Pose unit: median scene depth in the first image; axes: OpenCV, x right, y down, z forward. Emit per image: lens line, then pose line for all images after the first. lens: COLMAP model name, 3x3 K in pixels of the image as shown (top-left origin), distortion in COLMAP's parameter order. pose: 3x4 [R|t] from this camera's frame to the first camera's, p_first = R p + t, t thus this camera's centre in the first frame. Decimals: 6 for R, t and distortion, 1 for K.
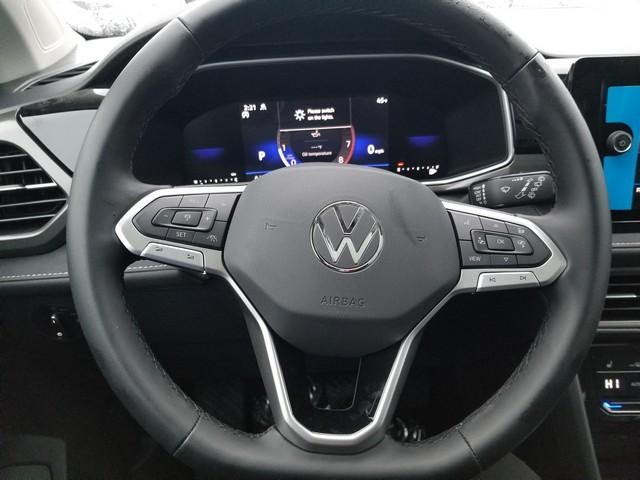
lens RADIAL K [[480.6, 0, 321.2], [0, 480.6, 241.1], [0, 0, 1]] dist [0.021686, -0.004430]
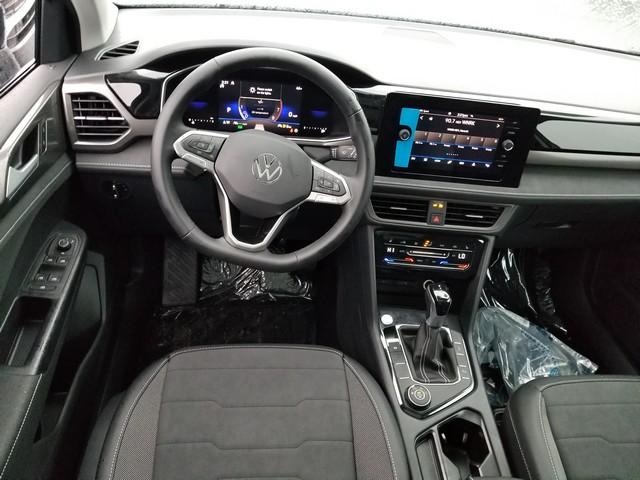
lens RADIAL K [[480.6, 0, 319.9], [0, 480.6, 244.5], [0, 0, 1]] dist [0.021686, -0.004430]
pose [[0.985140, 0.101232, 0.138752, 0.011830], [-0.127884, 0.971597, 0.199111, -0.093885], [-0.114655, -0.213896, 0.970104, -0.907818]]
